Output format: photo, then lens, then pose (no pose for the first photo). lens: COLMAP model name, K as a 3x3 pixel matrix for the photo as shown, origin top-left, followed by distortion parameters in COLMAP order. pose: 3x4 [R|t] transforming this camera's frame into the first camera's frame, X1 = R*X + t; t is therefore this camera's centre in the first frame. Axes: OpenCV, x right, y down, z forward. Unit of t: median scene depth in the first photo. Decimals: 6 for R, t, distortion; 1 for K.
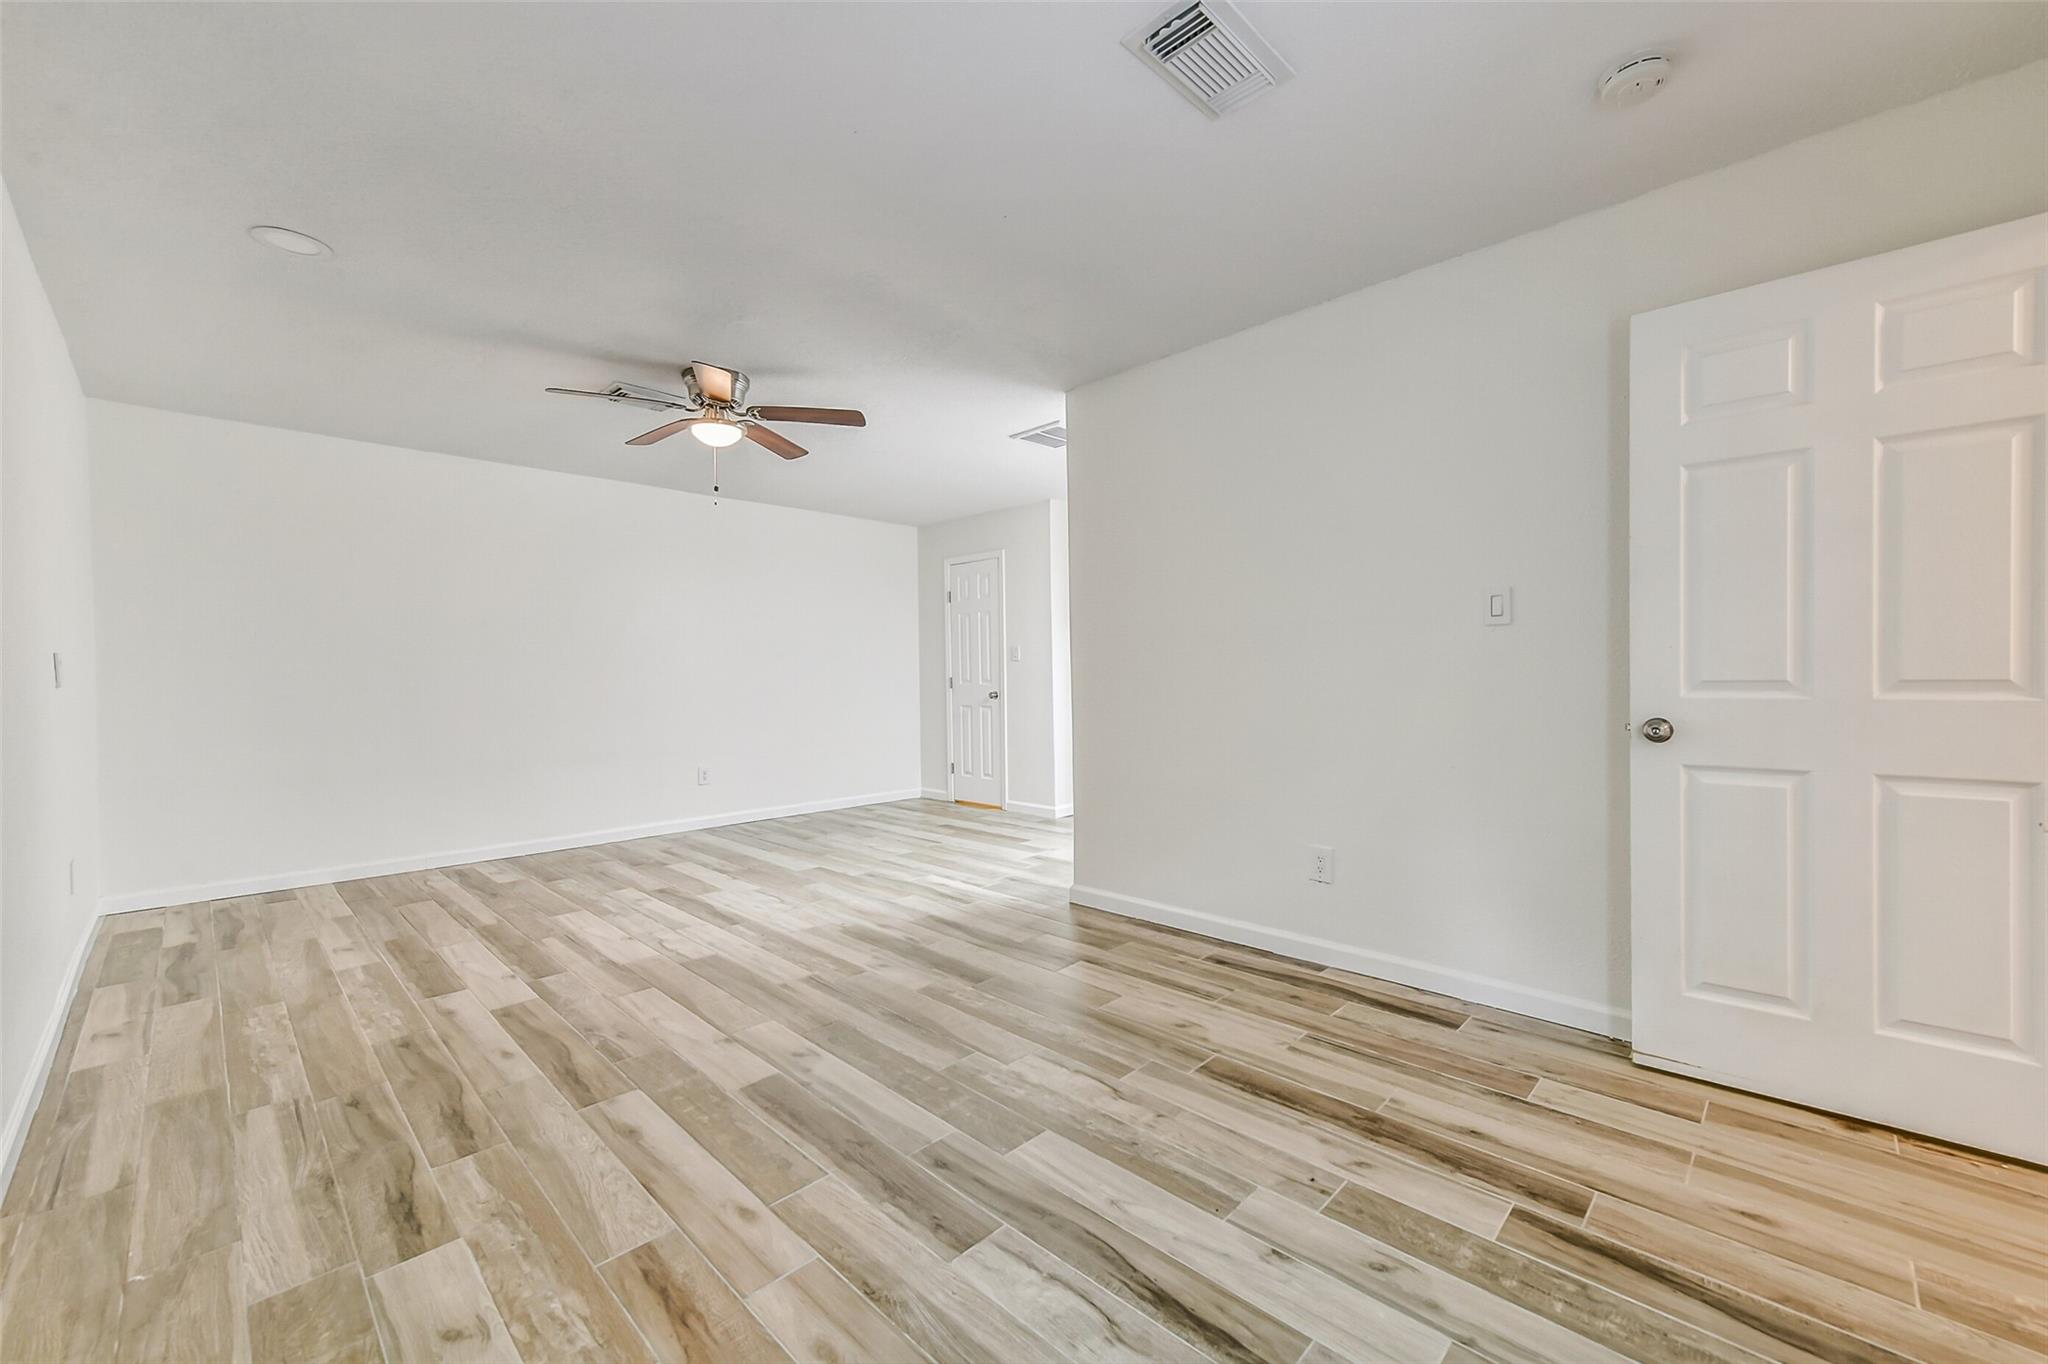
lens RADIAL K [[808.3, 0, 1027.4], [0, 808.3, 684.5], [0, 0, 1]] dist [0.009354, -0.000385]
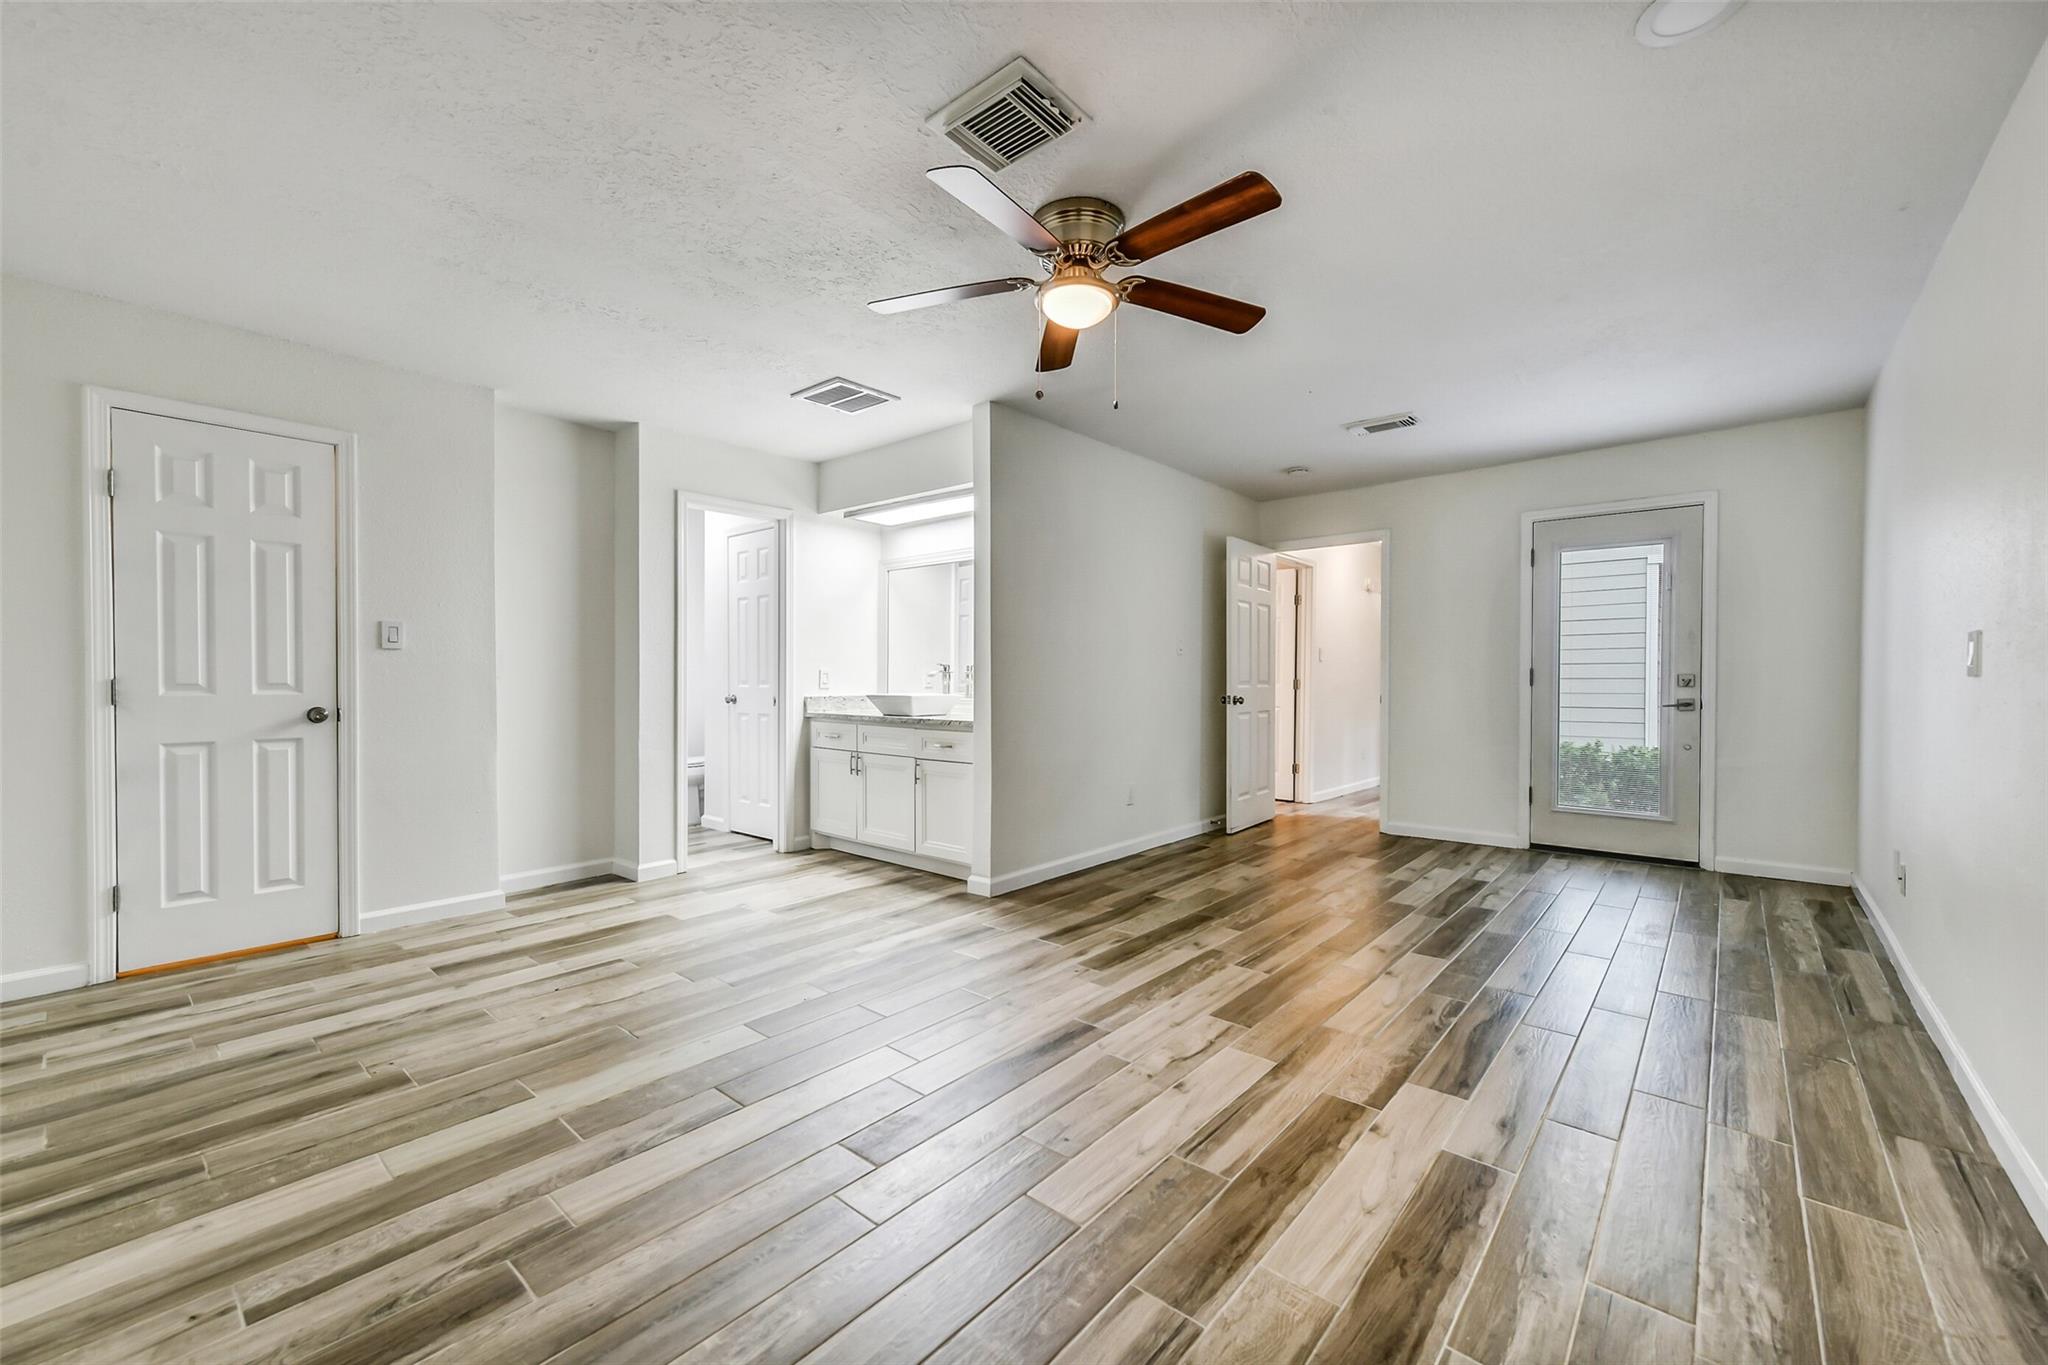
lens RADIAL K [[808.3, 0, 1027.4], [0, 808.3, 685.0], [0, 0, 1]] dist [0.009354, -0.000385]
pose [[-0.057174, 0.002516, 0.998361, -1.172739], [0.013433, 0.999908, -0.001751, 0.002222], [-0.998274, 0.013311, -0.057202, 1.211880]]
